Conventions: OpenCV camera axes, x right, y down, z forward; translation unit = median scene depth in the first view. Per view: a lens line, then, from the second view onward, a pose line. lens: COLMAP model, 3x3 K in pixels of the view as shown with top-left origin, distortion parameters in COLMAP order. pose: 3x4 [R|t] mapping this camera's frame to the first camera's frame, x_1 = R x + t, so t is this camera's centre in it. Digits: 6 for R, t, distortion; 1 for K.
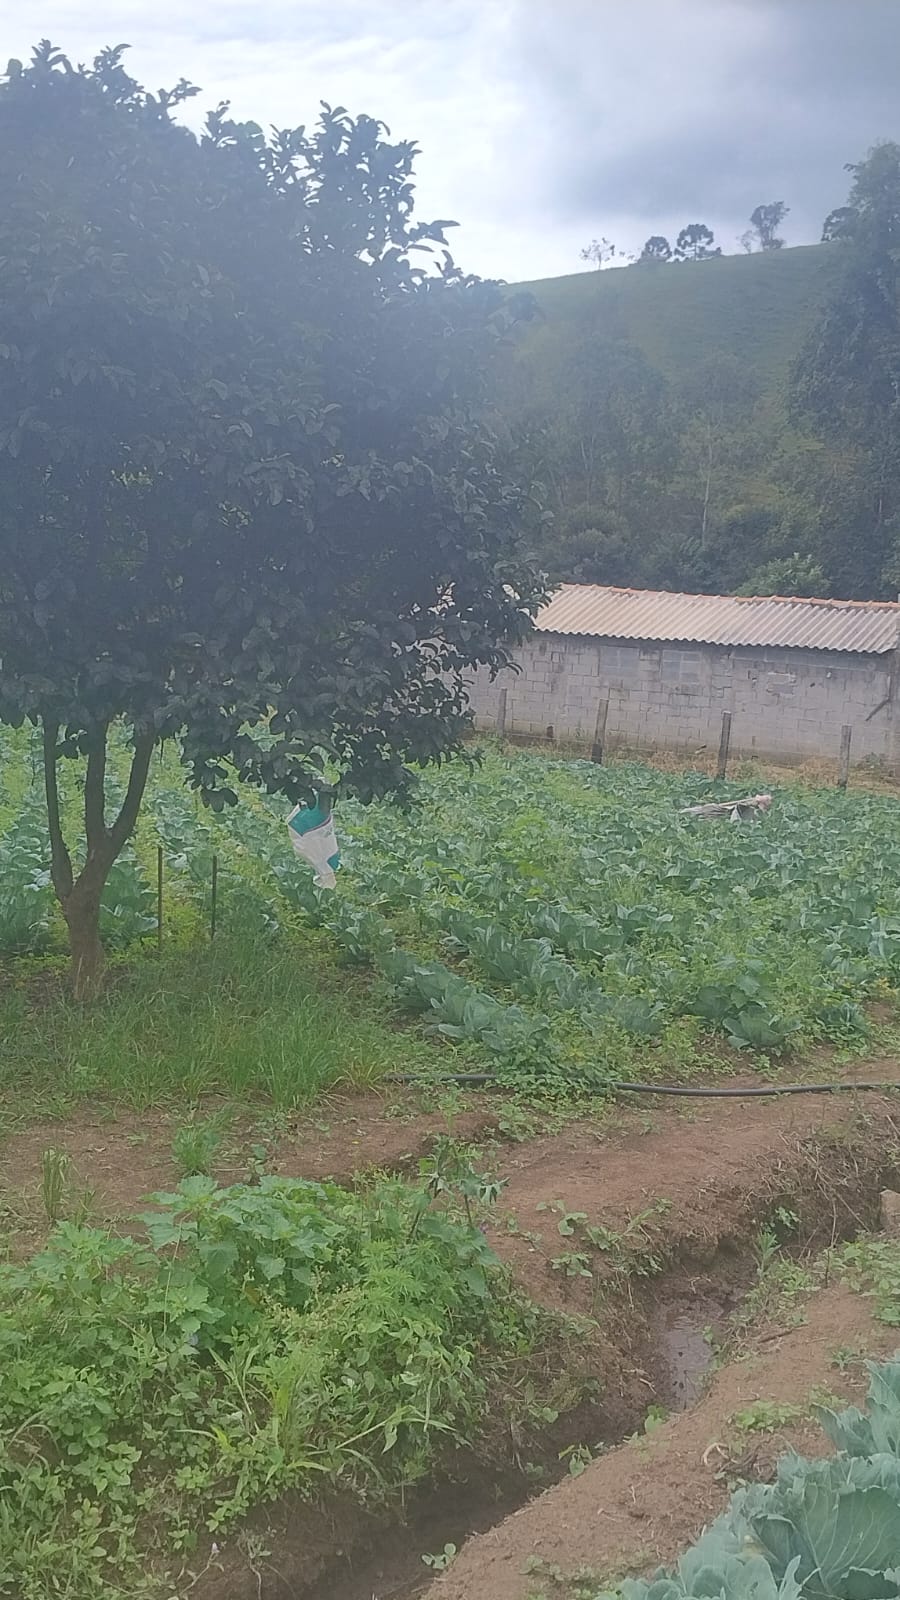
lens RADIAL K [[1769.1, 0, 414.8], [0, 1769.1, 856.0], [0, 0, 1]] dist [0.064999, 0.000000]
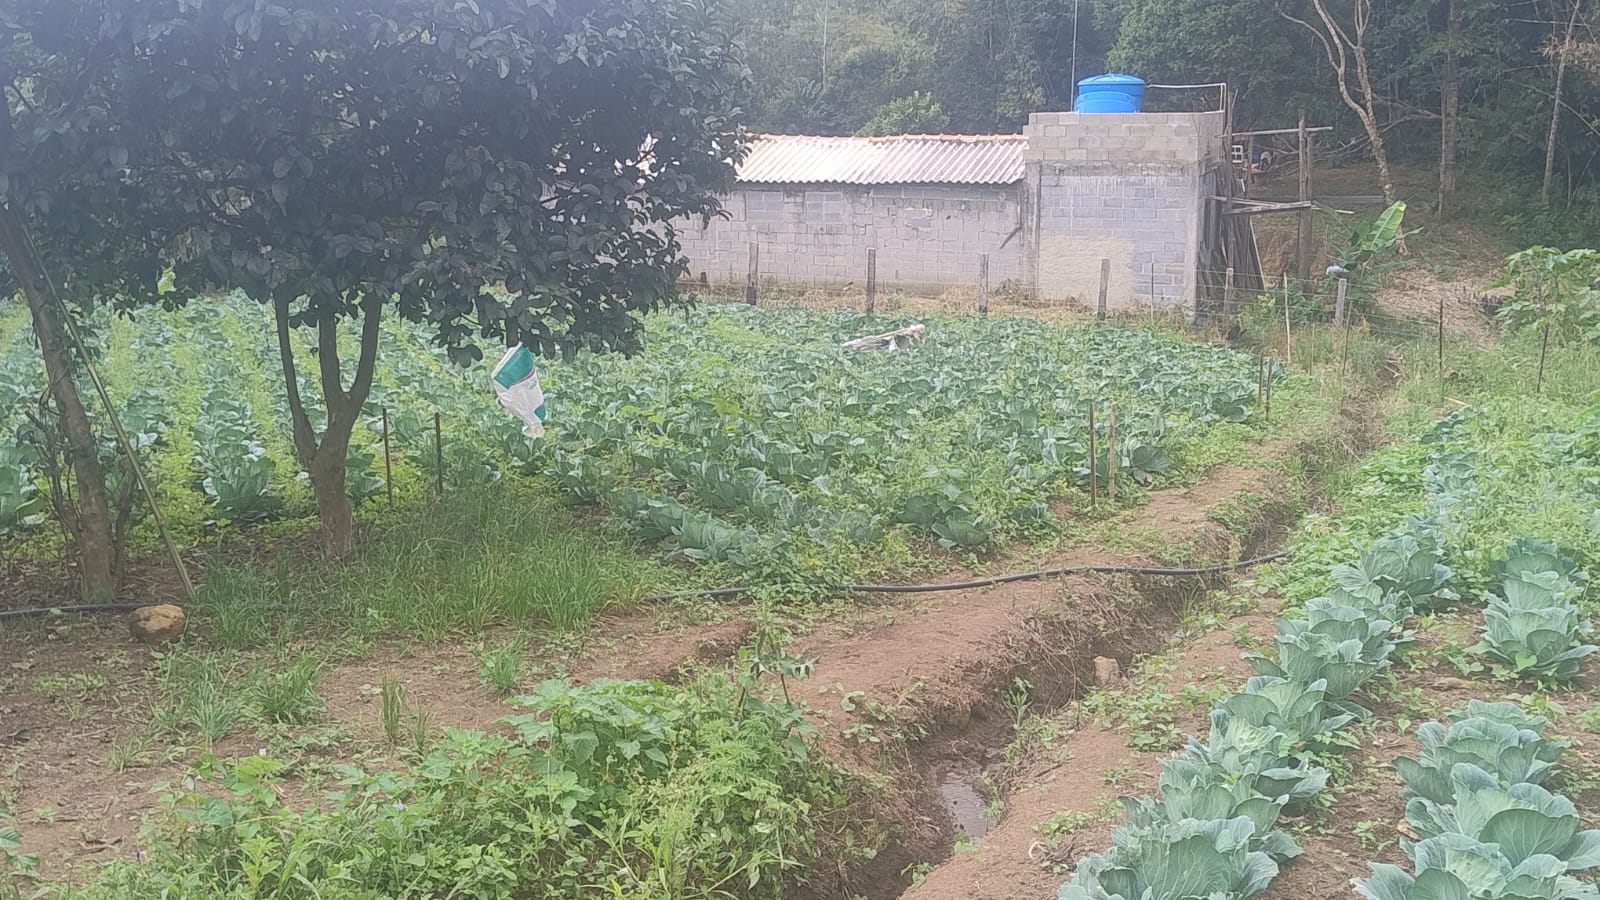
lens RADIAL K [[1769.1, 0, 762.2], [0, 1769.1, 480.5], [0, 0, 1]] dist [0.064999, 0.000000]
pose [[0.988815, -0.078580, 0.126767, -0.075440], [0.073301, 0.996258, 0.045789, 0.007267], [-0.129891, -0.035985, 0.990875, -0.083677]]
